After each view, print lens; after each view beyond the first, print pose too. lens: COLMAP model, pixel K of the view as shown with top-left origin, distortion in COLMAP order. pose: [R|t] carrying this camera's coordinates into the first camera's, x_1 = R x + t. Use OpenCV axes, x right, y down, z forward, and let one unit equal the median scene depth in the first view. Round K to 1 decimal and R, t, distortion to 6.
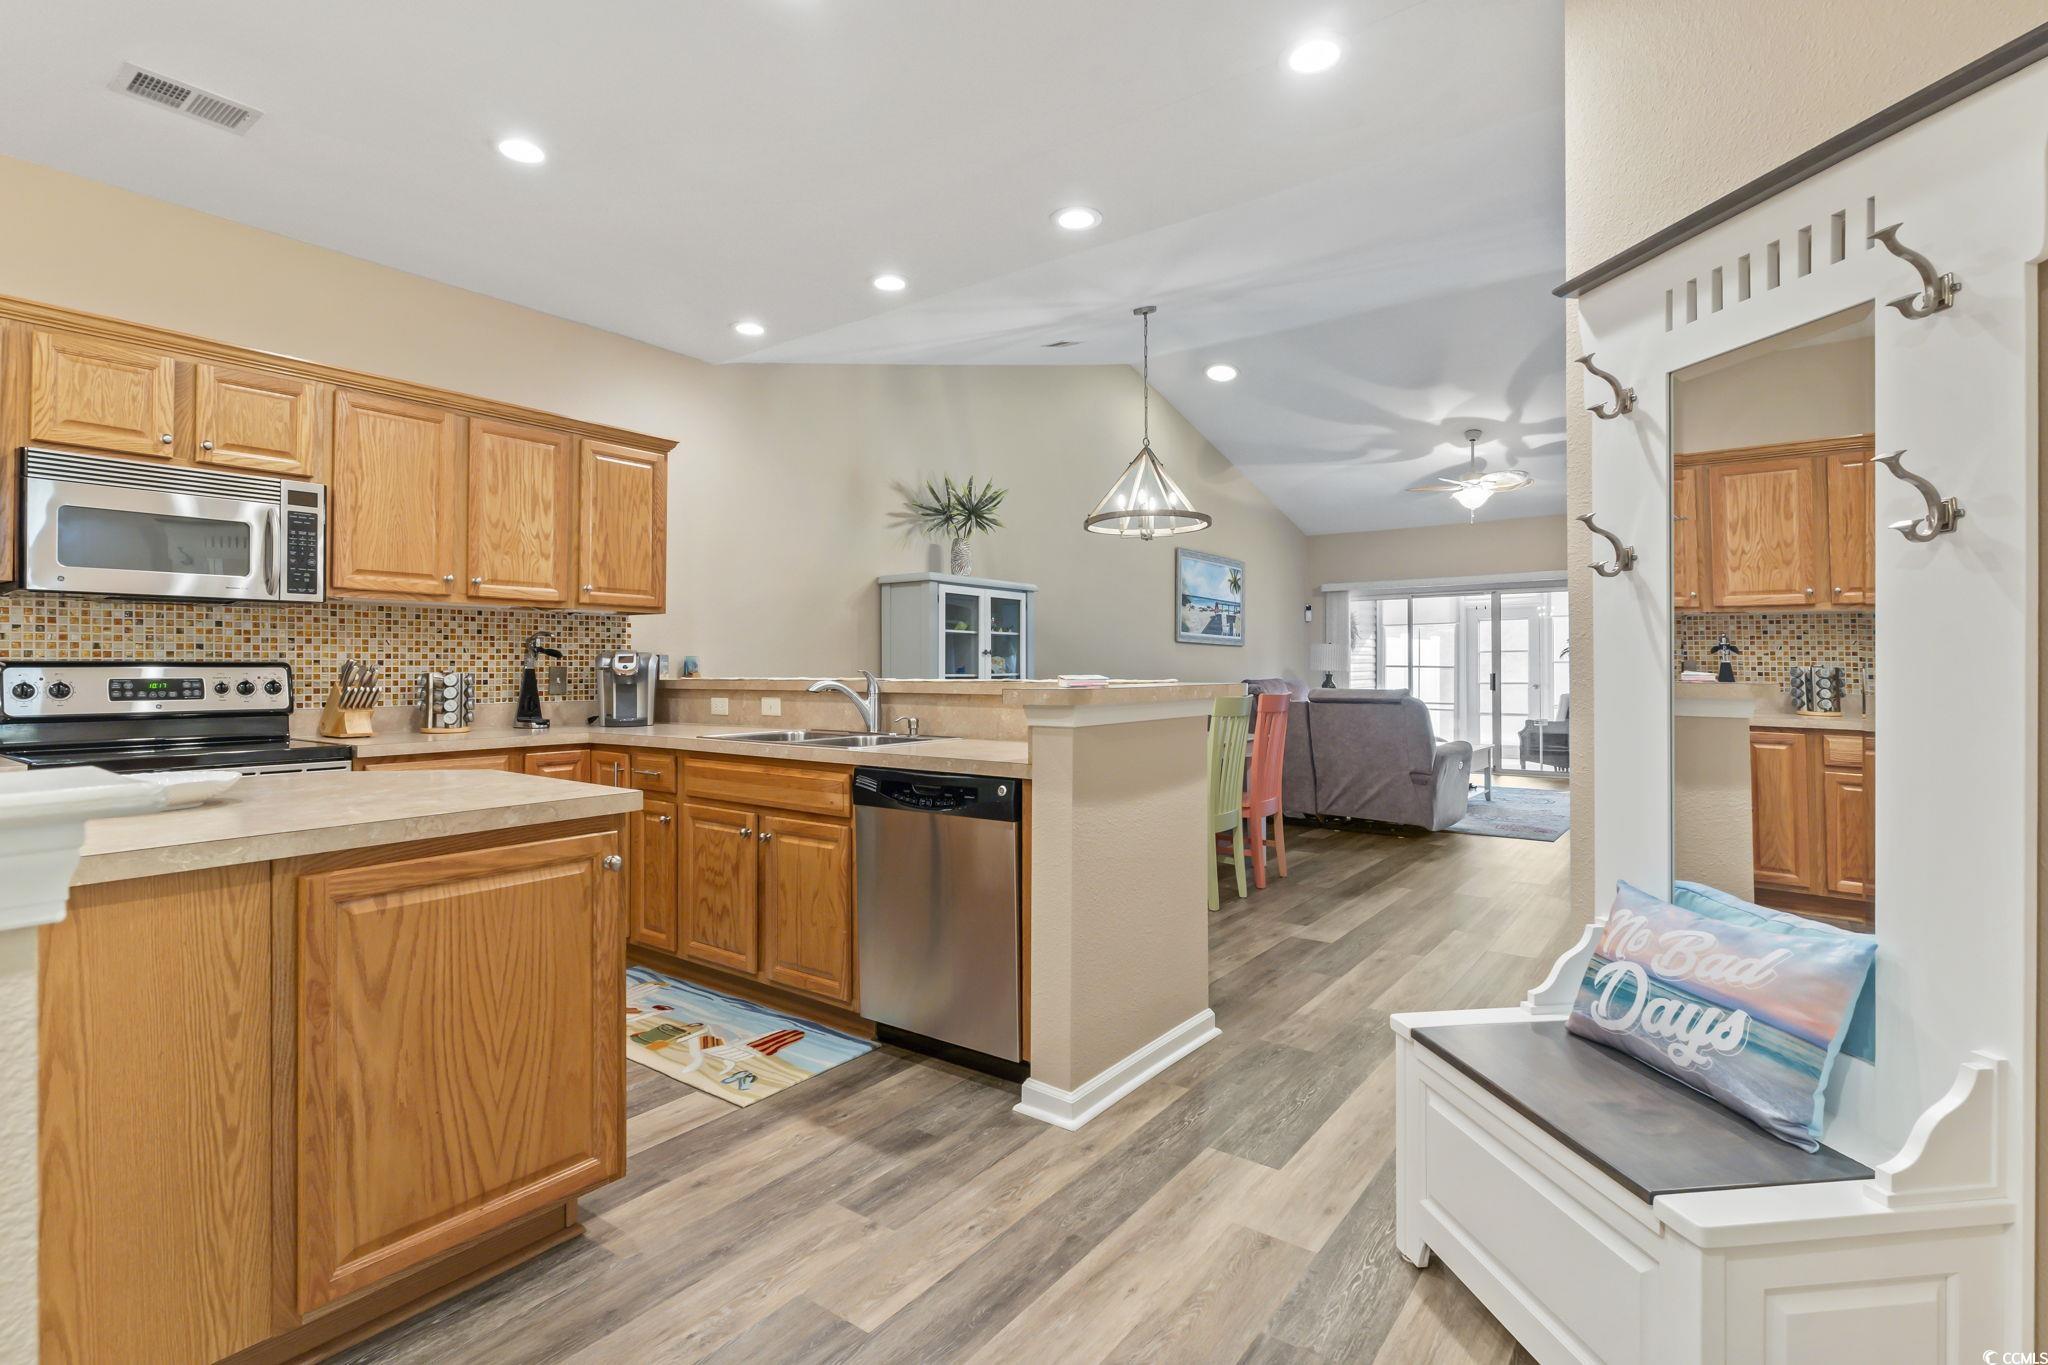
lens RADIAL K [[976.1, 0, 1012.7], [0, 976.1, 664.5], [0, 0, 1]] dist [-0.002788, 0.001914]
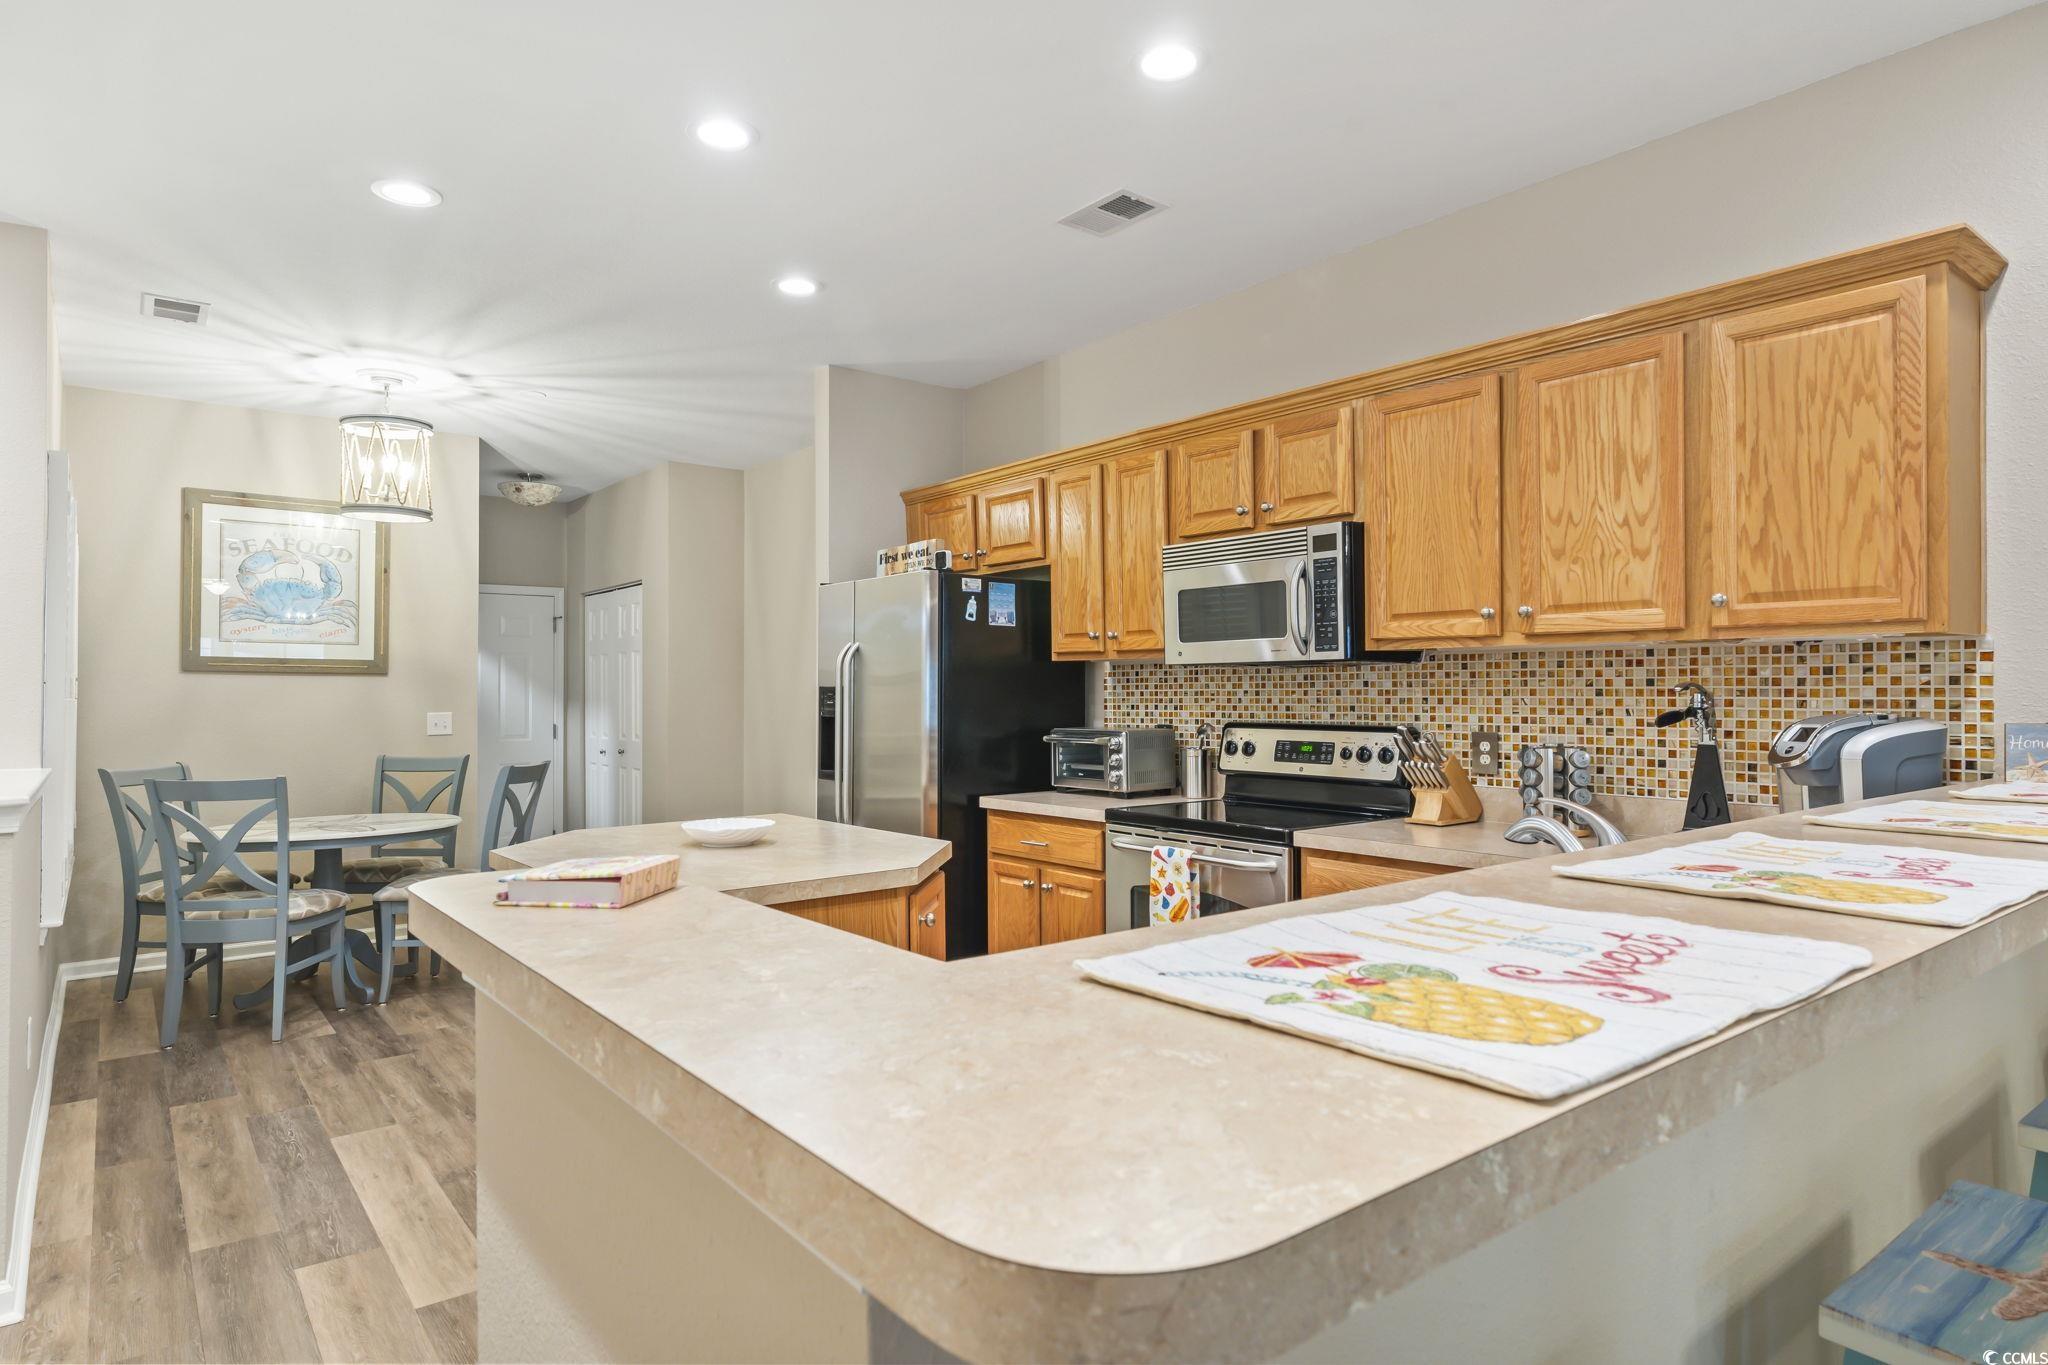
lens RADIAL K [[1152.1, 0, 1017.8], [0, 1152.1, 682.2], [0, 0, 1]] dist [0.002543, 0.003119]
pose [[-0.252789, -0.005947, -0.967503, 0.295039], [0.007435, 0.999940, -0.008089, -0.032876], [0.967493, -0.009238, -0.252729, 0.849918]]
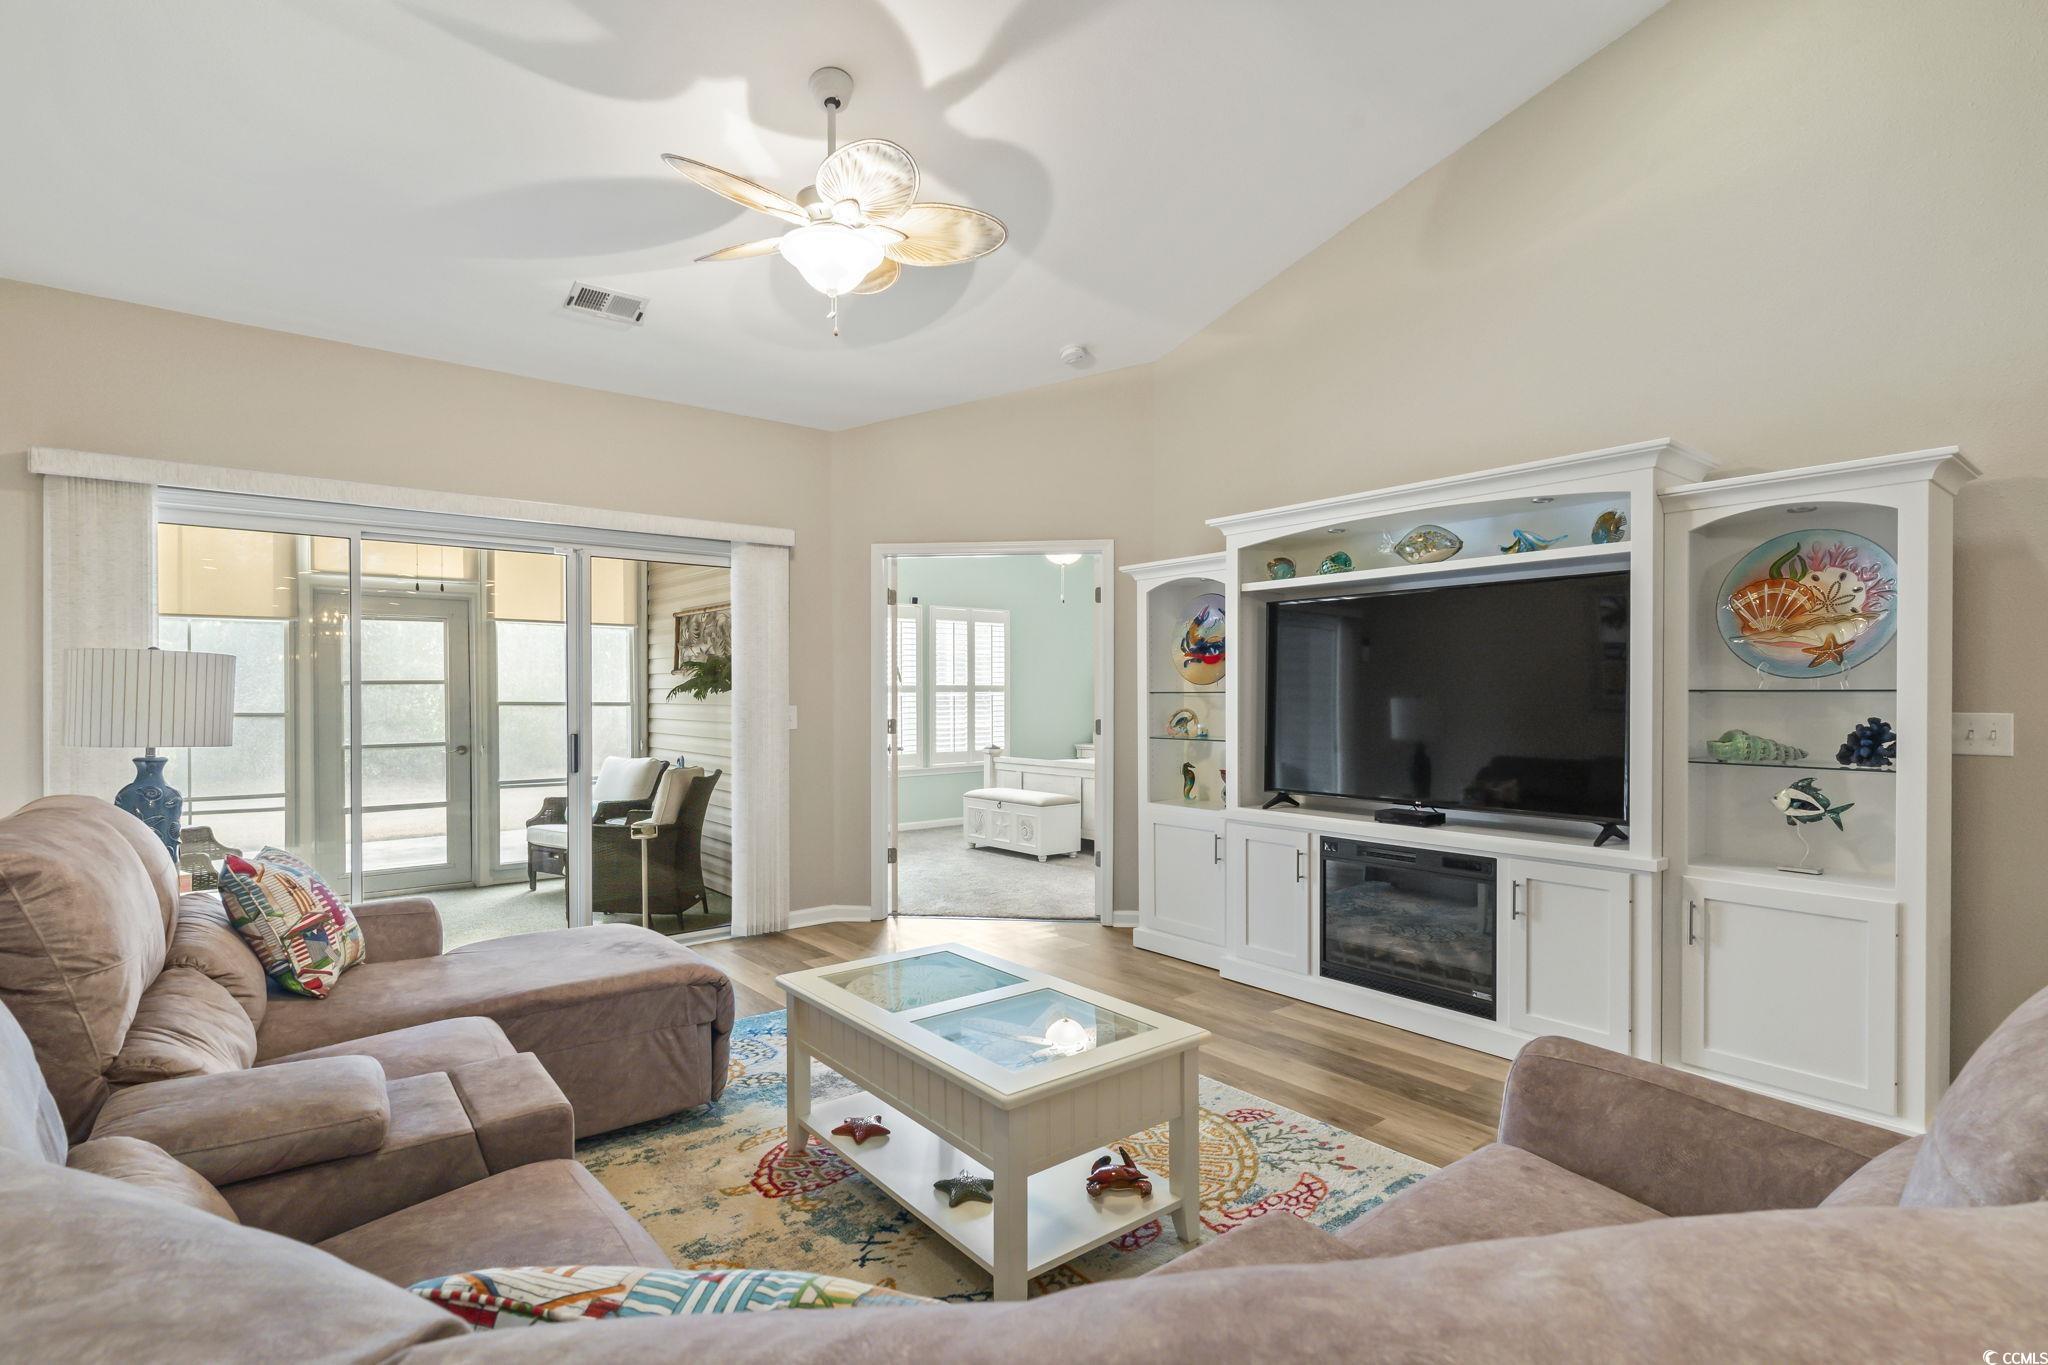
lens RADIAL K [[976.1, 0, 1015.2], [0, 976.1, 698.7], [0, 0, 1]] dist [-0.002788, 0.001914]
pose [[0.240724, -0.002043, 0.970591, 0.312865], [-0.002024, 0.999995, 0.002607, -0.023035], [-0.970591, -0.002592, 0.240719, 1.942774]]
